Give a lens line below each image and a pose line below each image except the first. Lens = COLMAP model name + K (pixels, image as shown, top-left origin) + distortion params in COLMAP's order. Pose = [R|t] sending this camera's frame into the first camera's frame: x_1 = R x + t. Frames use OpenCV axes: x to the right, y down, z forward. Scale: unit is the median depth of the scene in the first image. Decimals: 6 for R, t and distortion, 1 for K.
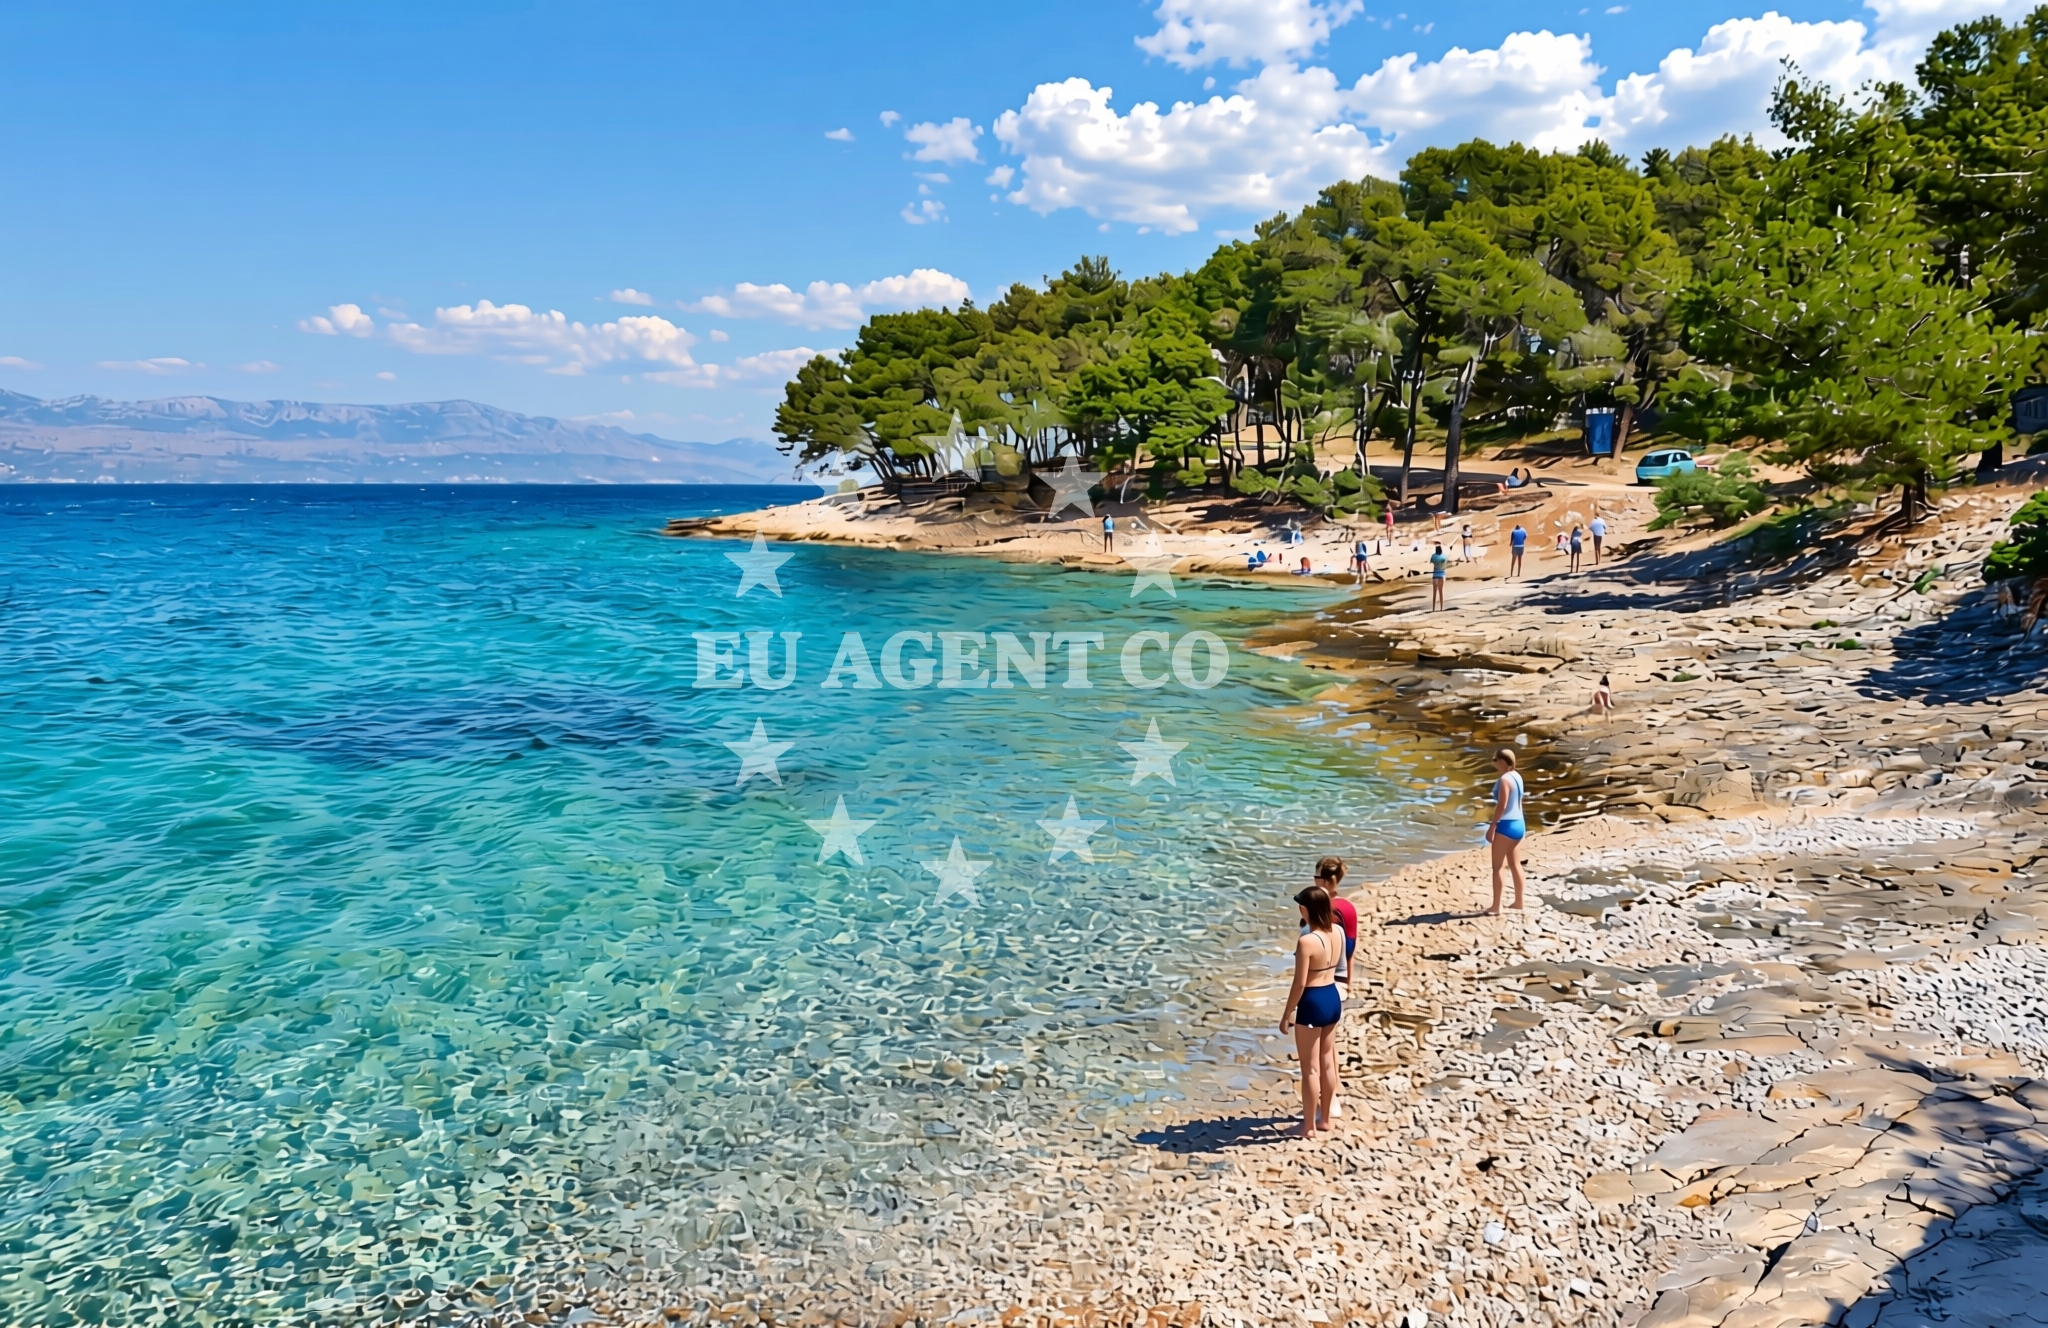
lens RADIAL K [[1579.8, 0, 1024.0], [0, 1579.8, 664.0], [0, 0, 1]] dist [0.075180, 0.001843]
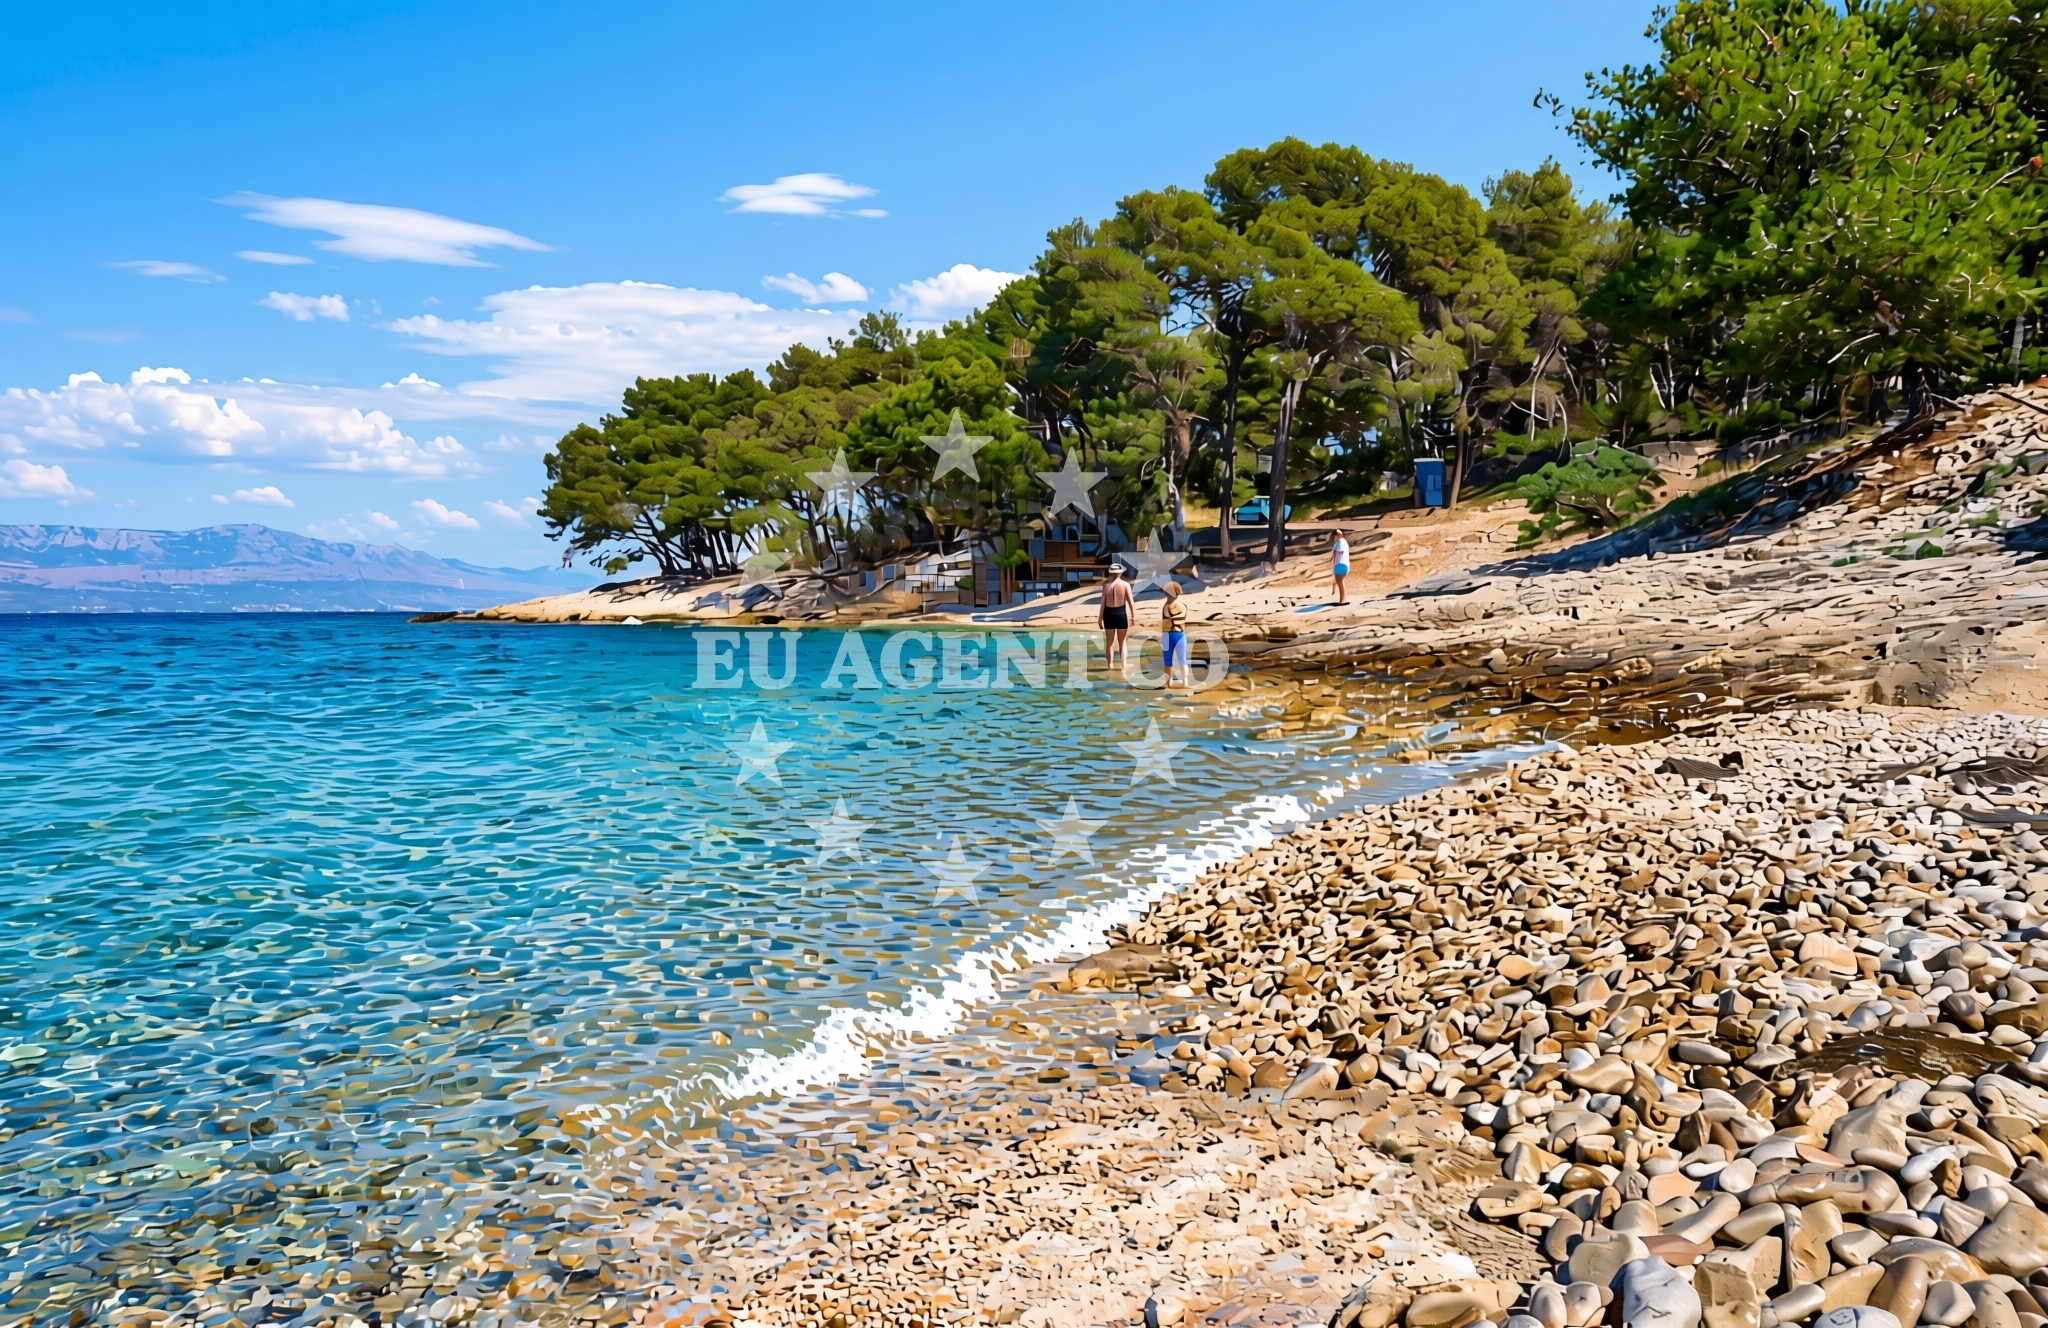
lens RADIAL K [[1371.1, 0, 1024.0], [0, 1371.1, 664.0], [0, 0, 1]] dist [-0.003063, 0.000468]
pose [[0.995179, -0.007274, 0.097809, 0.057594], [0.019191, 0.992411, -0.121461, 0.052386], [-0.096183, 0.122752, 0.987765, 0.290194]]
